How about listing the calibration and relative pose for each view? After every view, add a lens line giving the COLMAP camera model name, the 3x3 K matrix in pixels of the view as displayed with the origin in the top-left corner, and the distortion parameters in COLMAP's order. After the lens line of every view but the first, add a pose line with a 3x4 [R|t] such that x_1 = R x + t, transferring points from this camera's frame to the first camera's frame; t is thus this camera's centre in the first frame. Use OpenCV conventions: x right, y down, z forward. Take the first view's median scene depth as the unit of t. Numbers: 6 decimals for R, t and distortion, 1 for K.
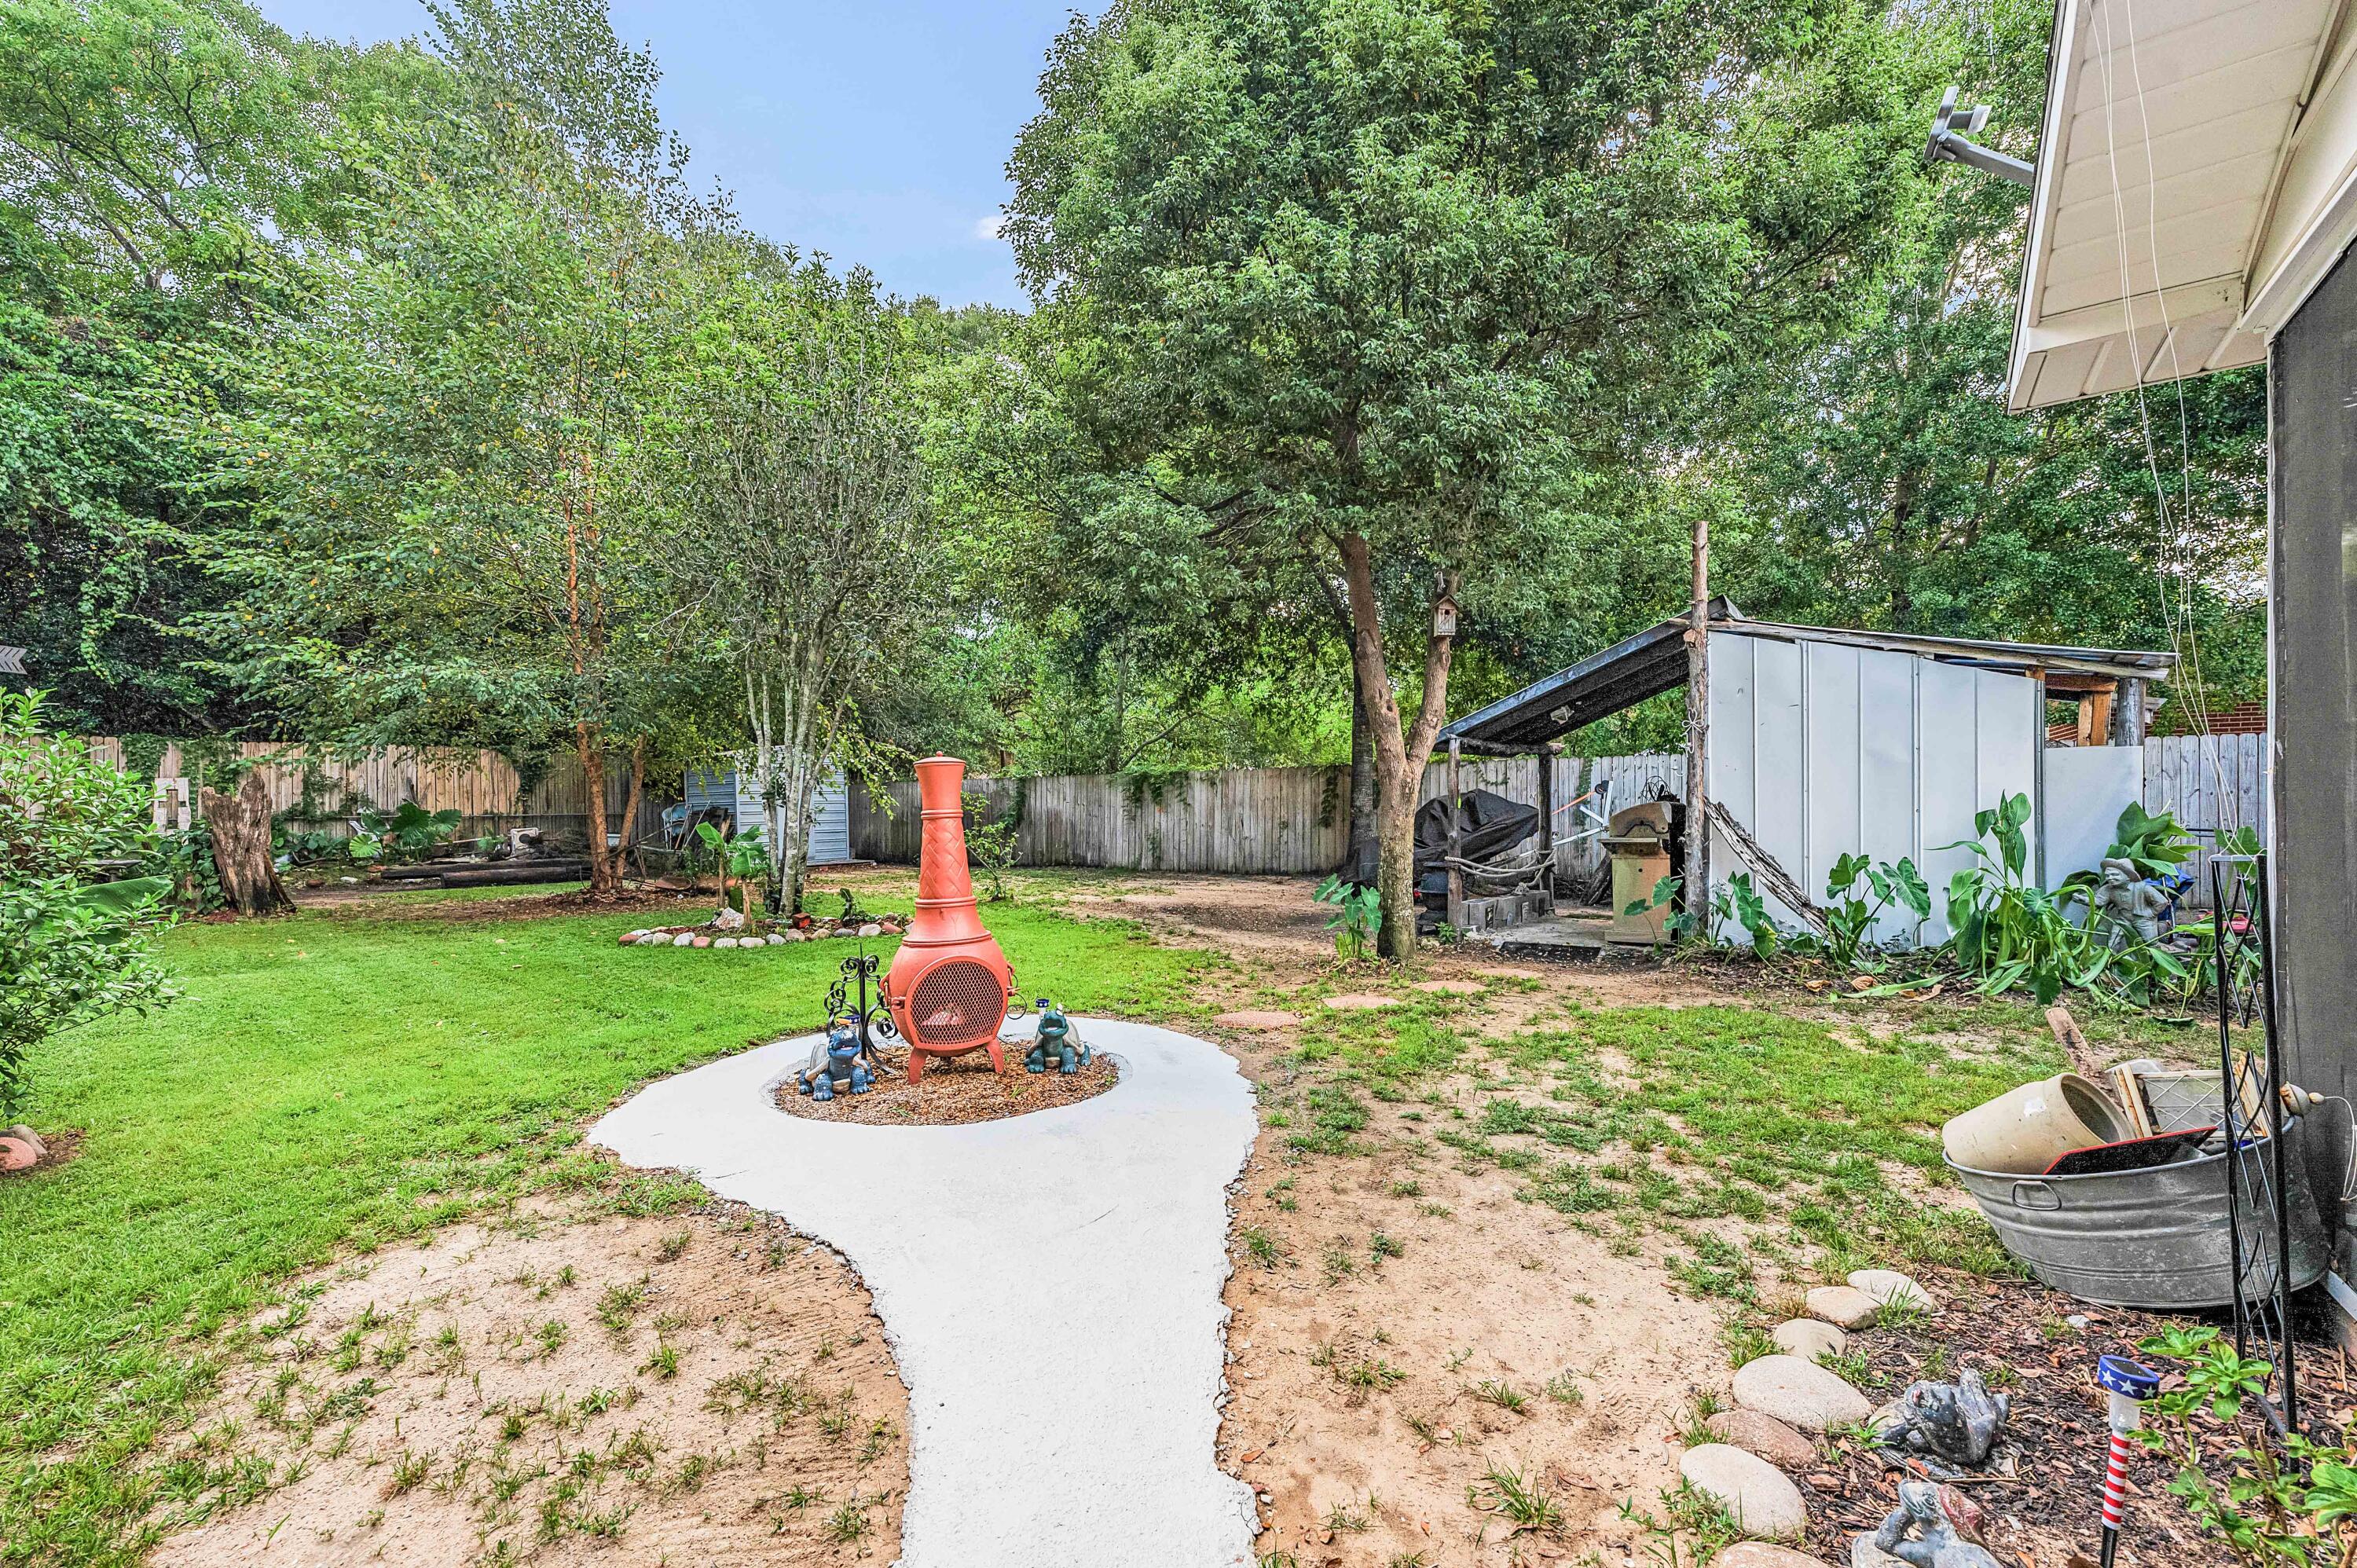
lens RADIAL K [[950.9, 0, 1197.4], [0, 950.9, 814.8], [0, 0, 1]] dist [0.000432, -0.000071]
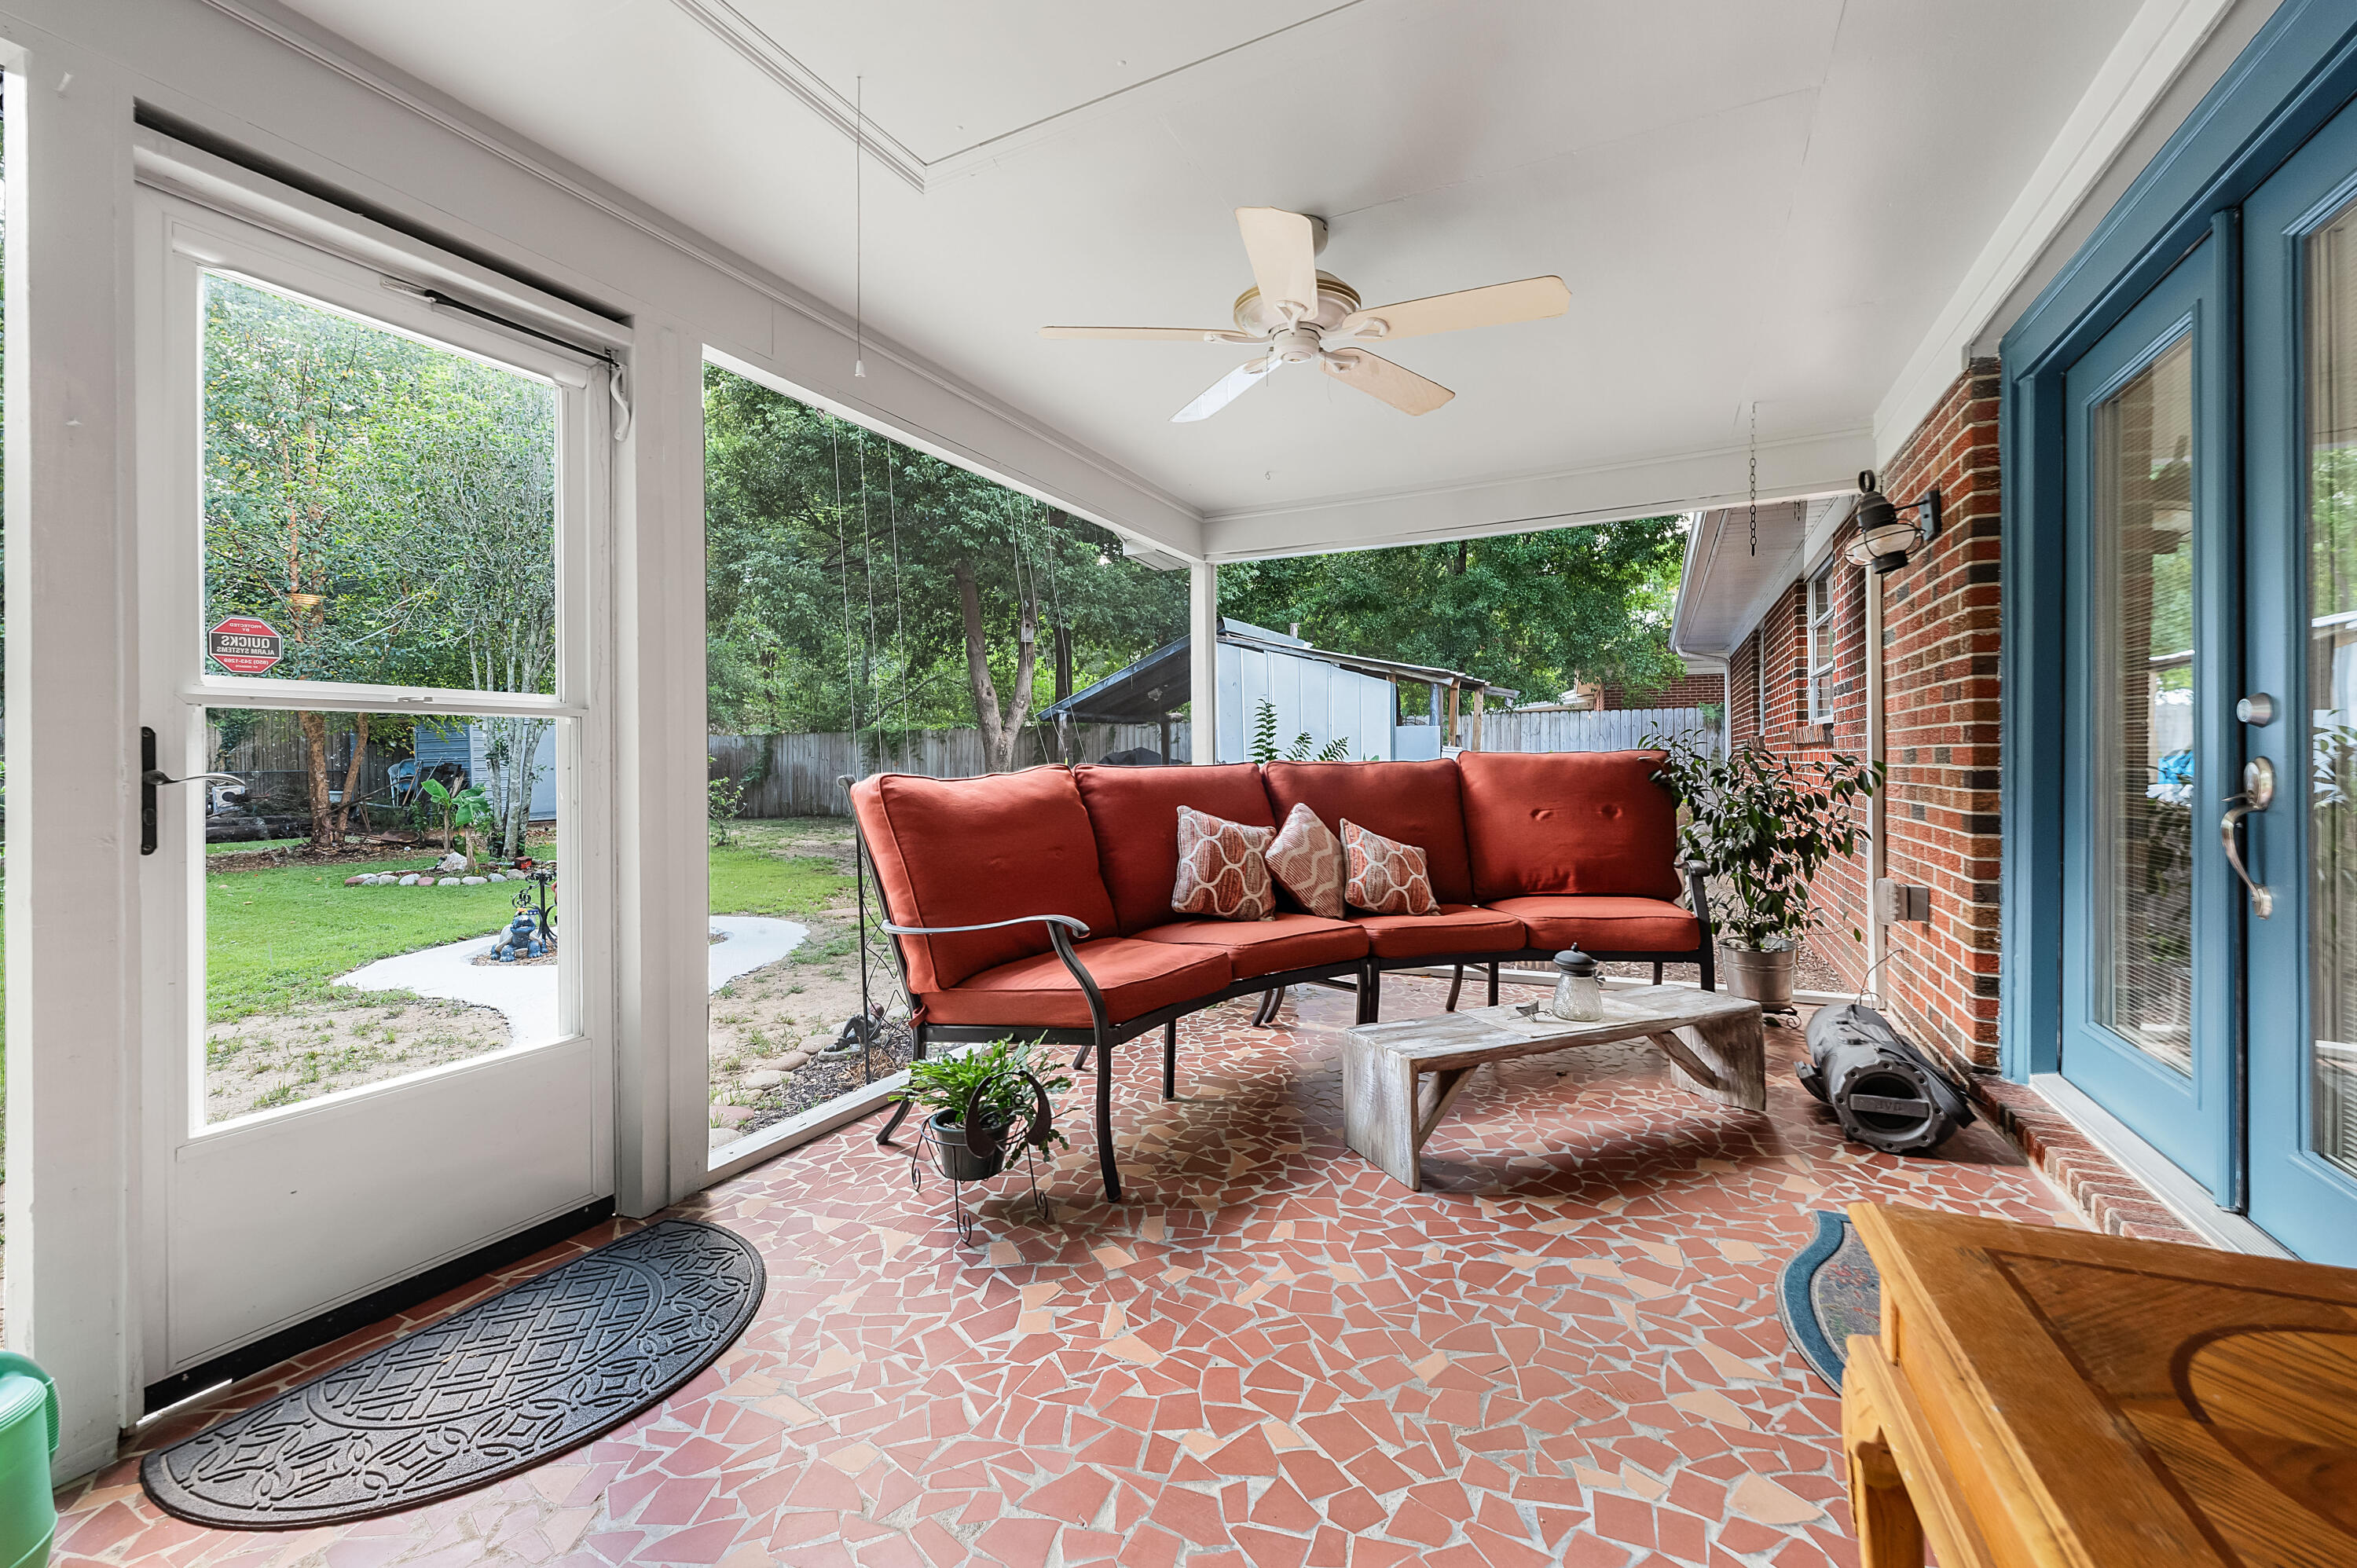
lens RADIAL K [[950.9, 0, 1192.1], [0, 950.9, 756.9], [0, 0, 1]] dist [0.000432, -0.000071]
pose [[0.982139, -0.003637, 0.188123, 0.130133], [0.005263, 0.999953, -0.008142, -0.004178], [-0.188084, 0.008986, 0.982112, -0.231439]]
